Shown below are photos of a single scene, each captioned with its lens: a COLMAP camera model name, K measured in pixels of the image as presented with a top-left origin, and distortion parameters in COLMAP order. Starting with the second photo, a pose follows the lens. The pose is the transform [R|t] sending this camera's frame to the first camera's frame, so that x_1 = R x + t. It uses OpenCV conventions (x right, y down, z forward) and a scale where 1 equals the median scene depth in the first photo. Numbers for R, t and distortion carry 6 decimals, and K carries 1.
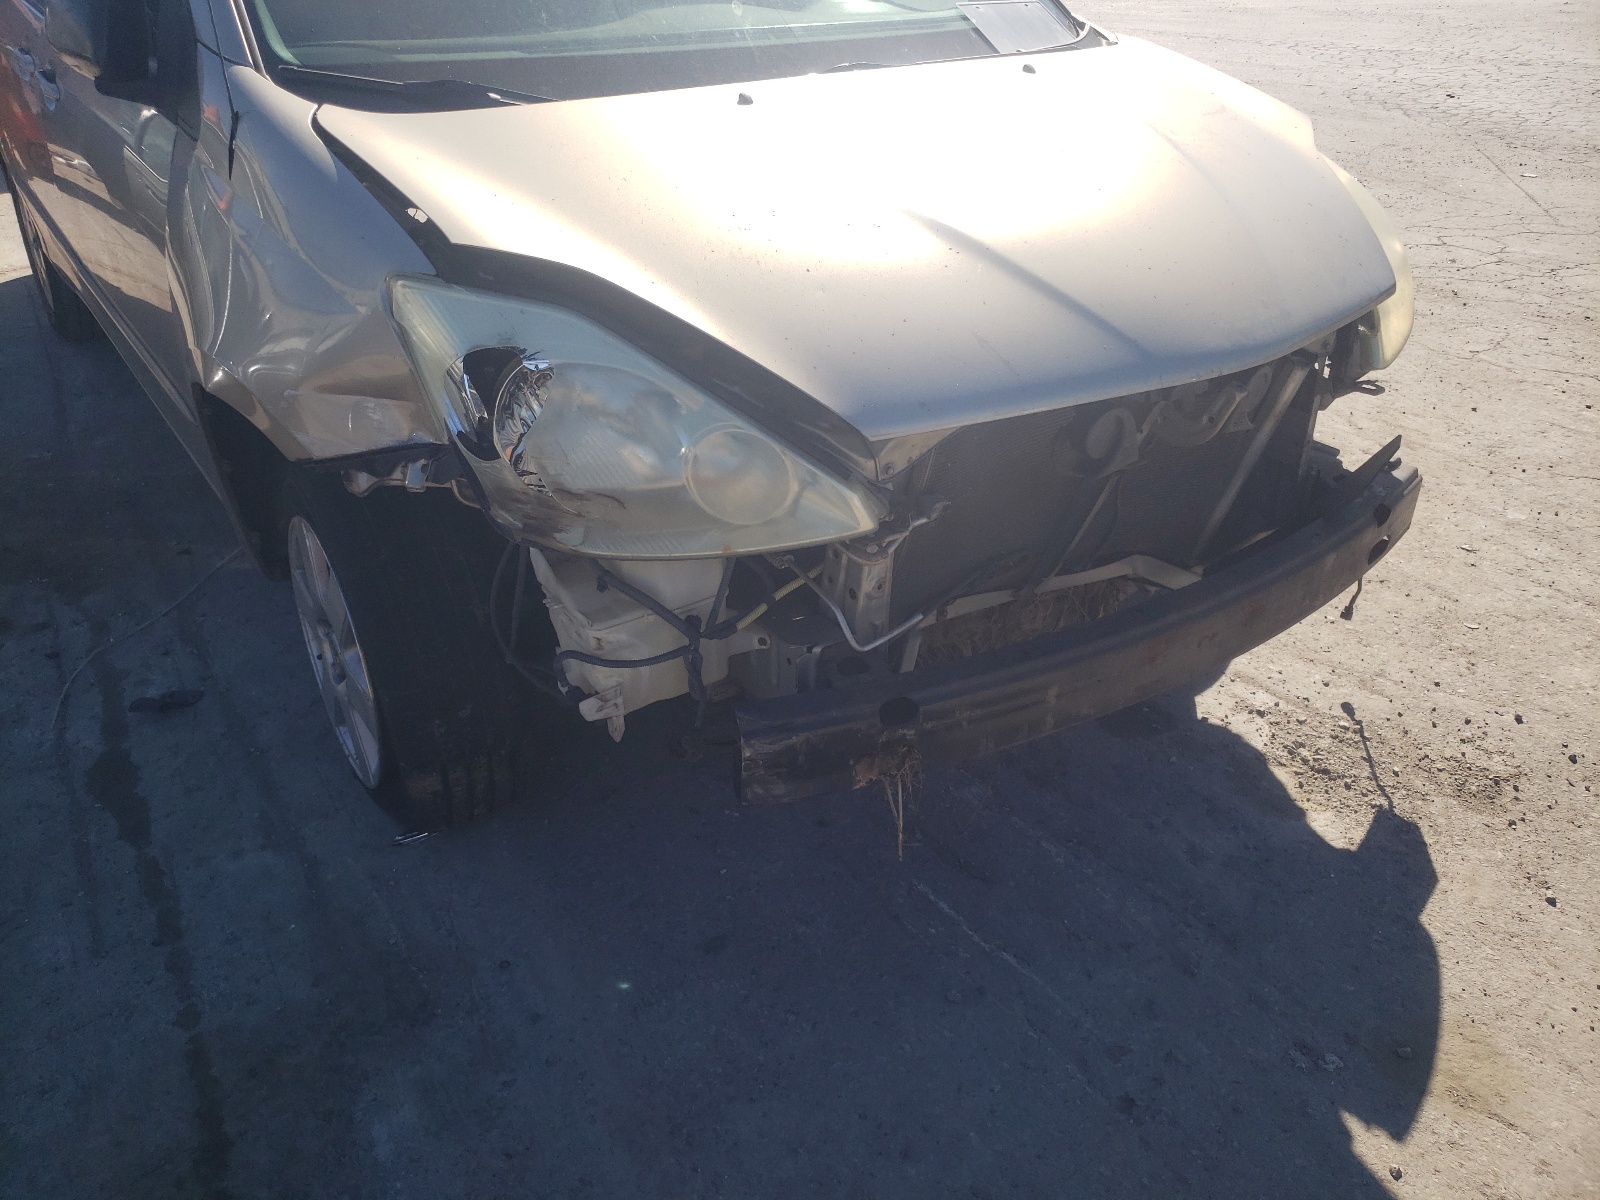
lens RADIAL K [[1233.4, 0, 793.0], [0, 1233.4, 588.6], [0, 0, 1]] dist [0.021123, 0.004166]
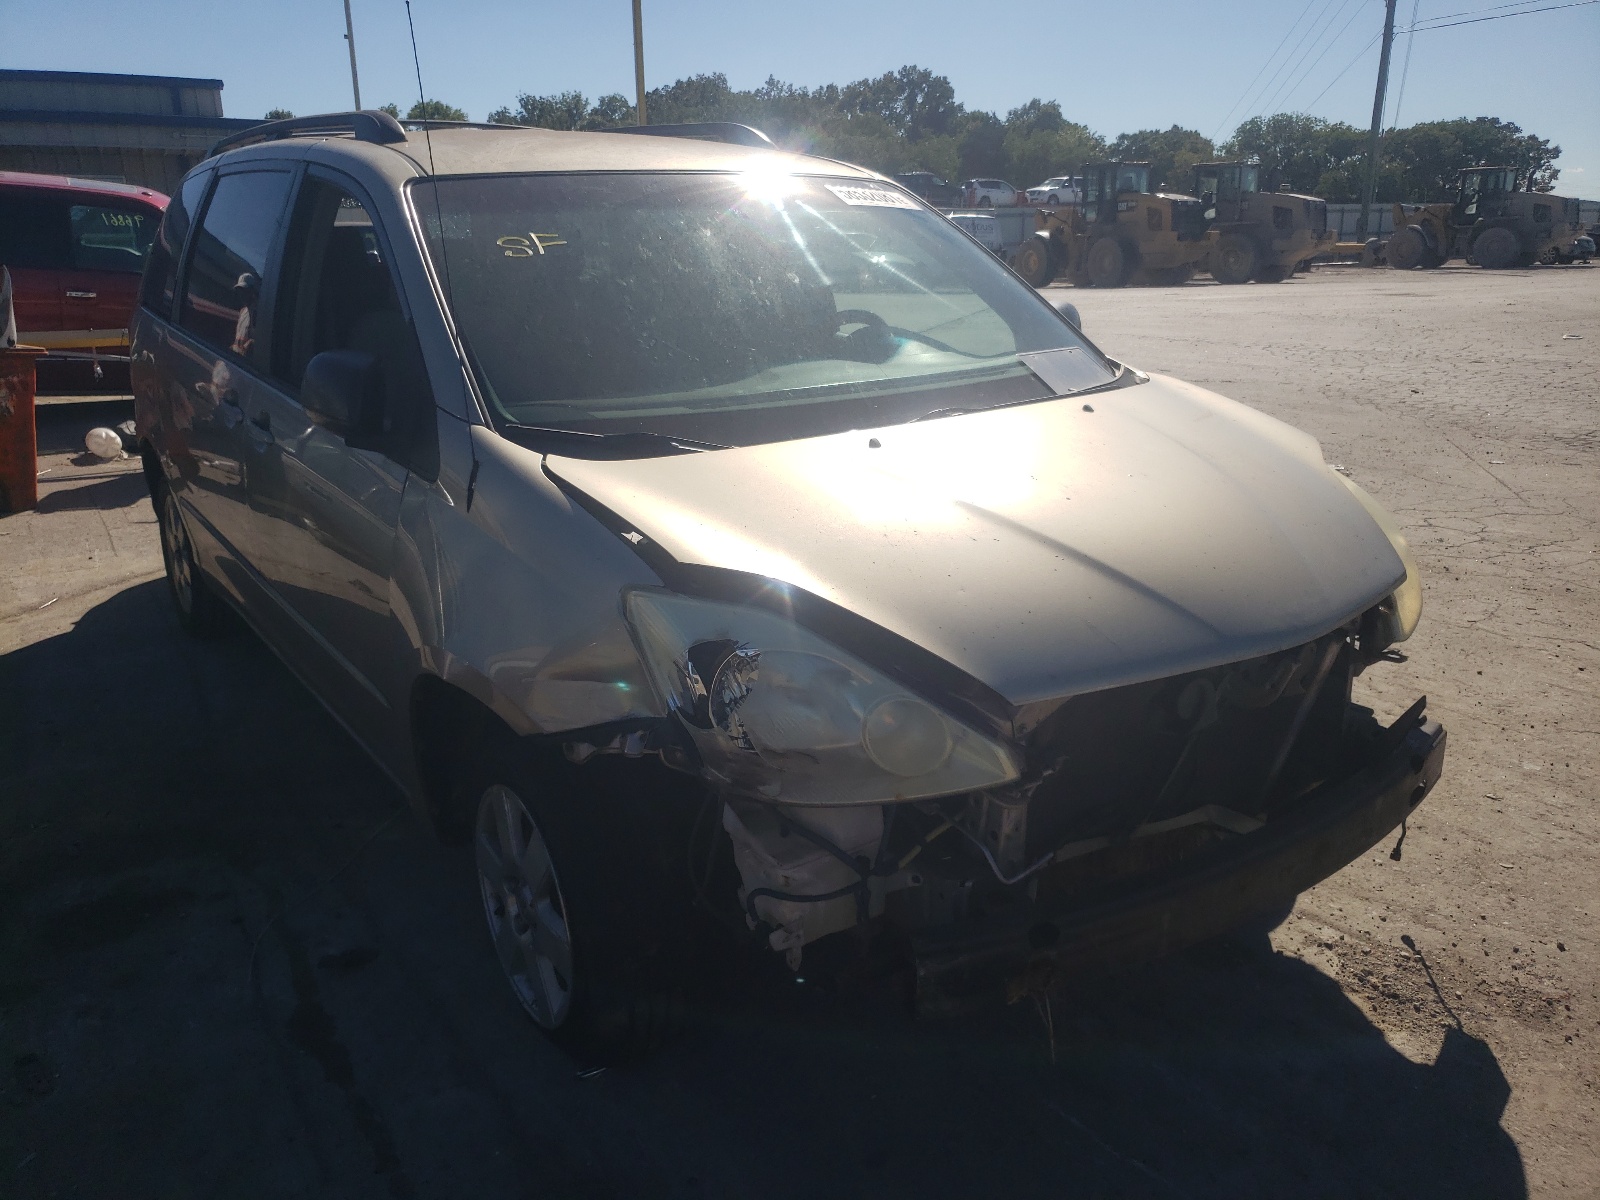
lens RADIAL K [[1260.6, 0, 808.4], [0, 1260.6, 608.4], [0, 0, 1]] dist [0.000475, 0.041544]
pose [[0.999674, -0.020810, 0.014799, -0.118755], [0.023394, 0.978681, -0.204052, 0.028327], [-0.010237, 0.204332, 0.978848, -0.199486]]
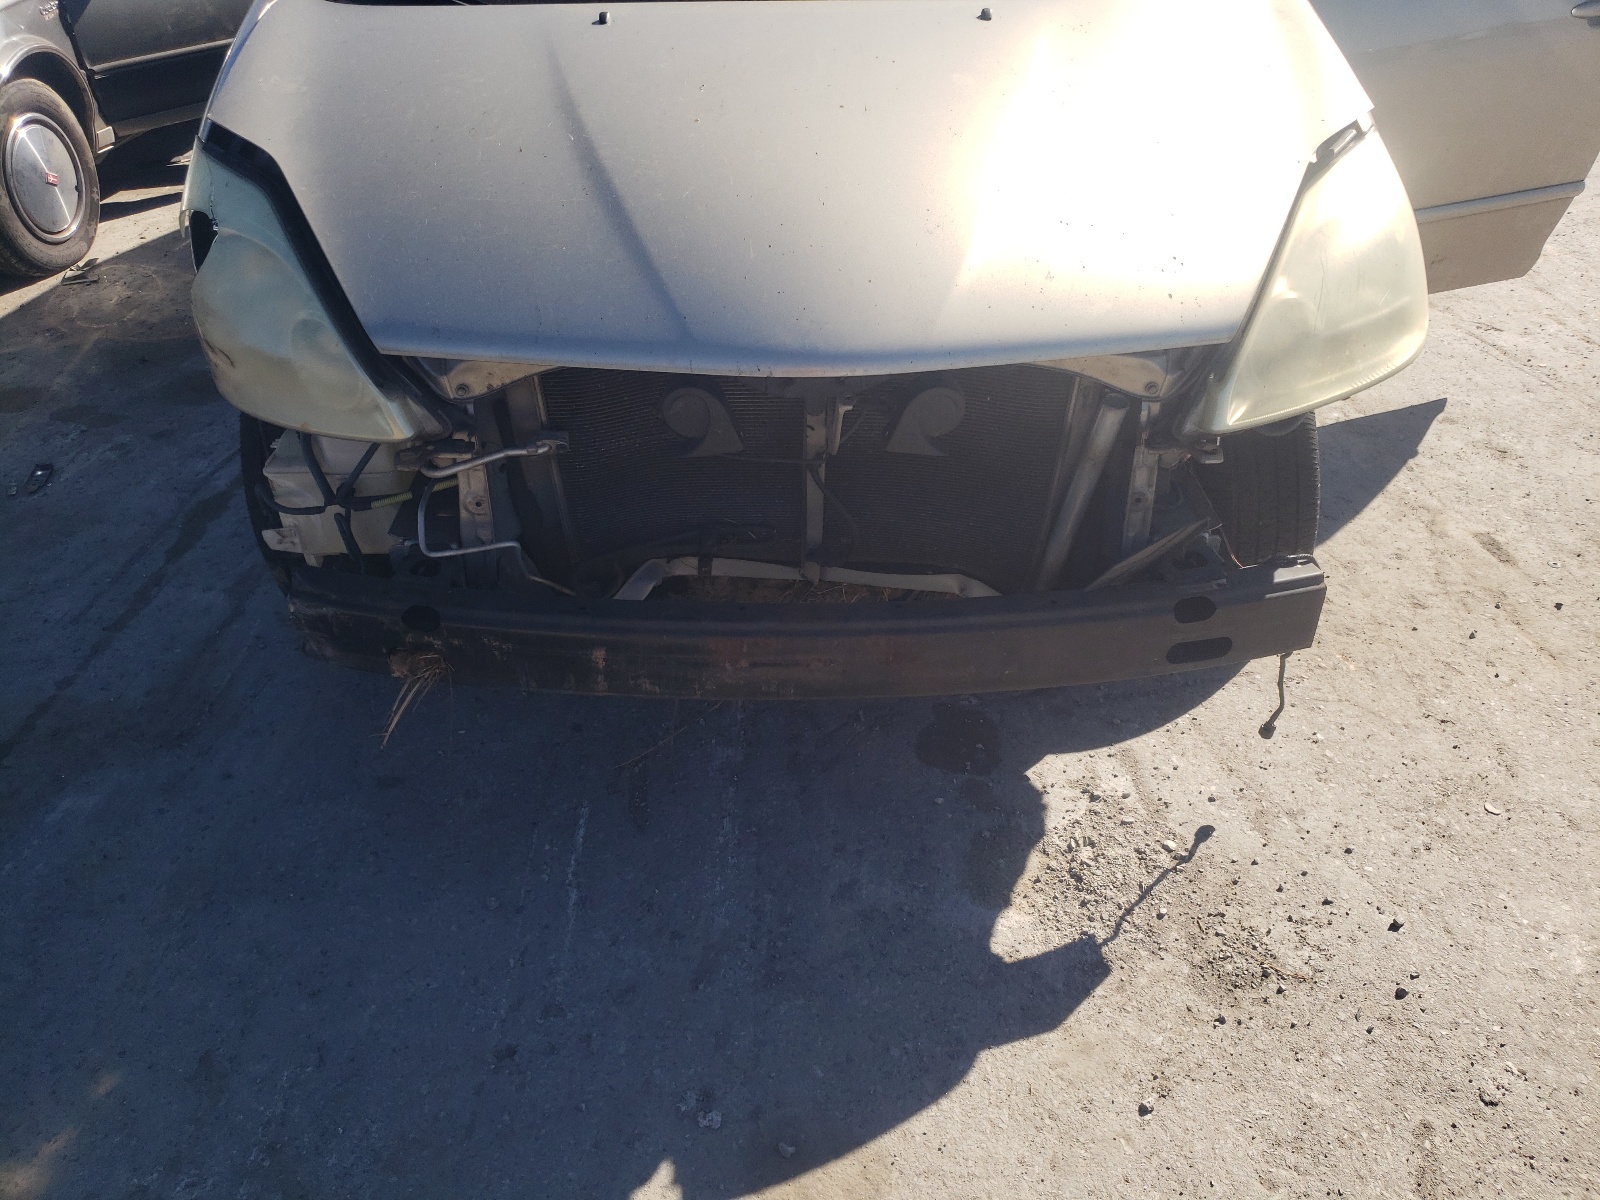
lens RADIAL K [[1233.4, 0, 806.2], [0, 1233.4, 592.8], [0, 0, 1]] dist [0.021123, 0.004166]
pose [[0.844246, 0.296720, -0.446325, 0.647421], [-0.263118, 0.954963, 0.137167, -0.119168], [0.466924, 0.001633, 0.884296, 0.168022]]
